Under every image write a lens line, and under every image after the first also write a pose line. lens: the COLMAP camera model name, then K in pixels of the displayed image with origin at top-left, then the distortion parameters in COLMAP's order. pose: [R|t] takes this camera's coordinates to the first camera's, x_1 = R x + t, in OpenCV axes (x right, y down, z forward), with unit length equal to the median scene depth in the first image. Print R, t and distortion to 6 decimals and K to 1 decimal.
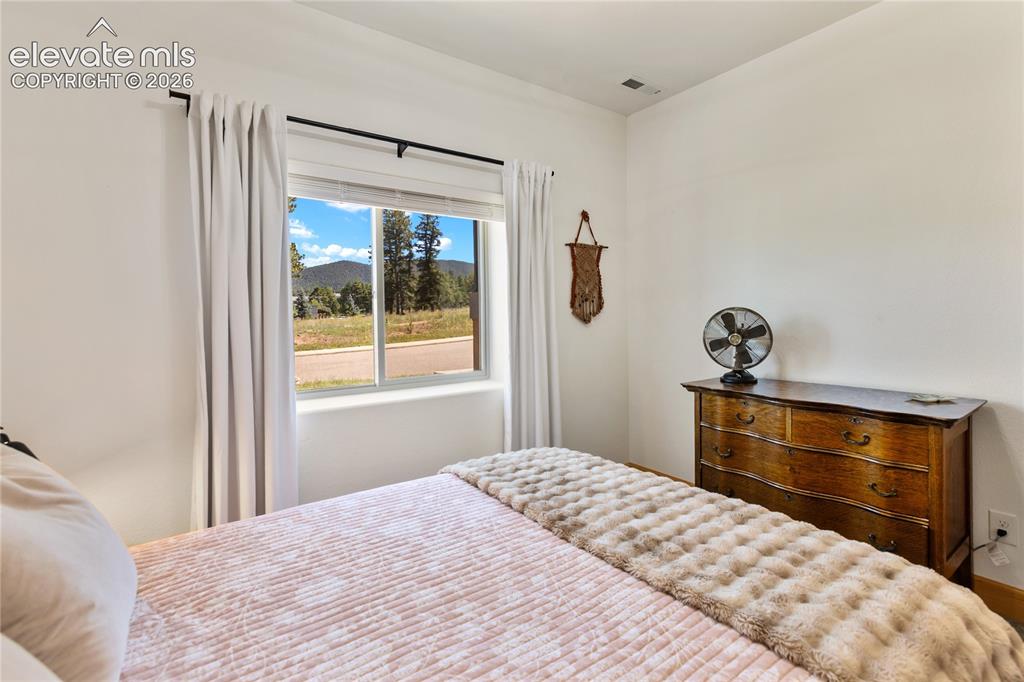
lens RADIAL K [[473.5, 0, 514.2], [0, 473.5, 310.8], [0, 0, 1]] dist [0.001255, 0.000189]
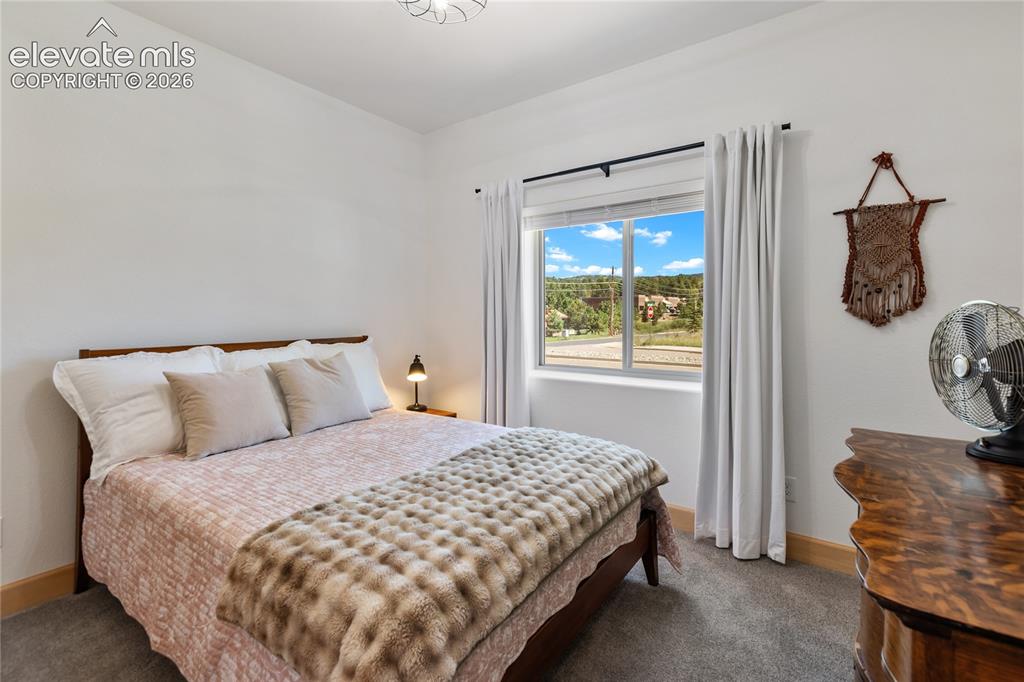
lens RADIAL K [[465.8, 0, 513.5], [0, 465.8, 330.2], [0, 0, 1]] dist [0.001435, 0.000030]
pose [[0.317599, 0.043751, -0.947215, 0.614258], [0.006117, 0.998820, 0.048185, -0.002560], [0.948206, -0.021097, 0.316956, 0.317858]]
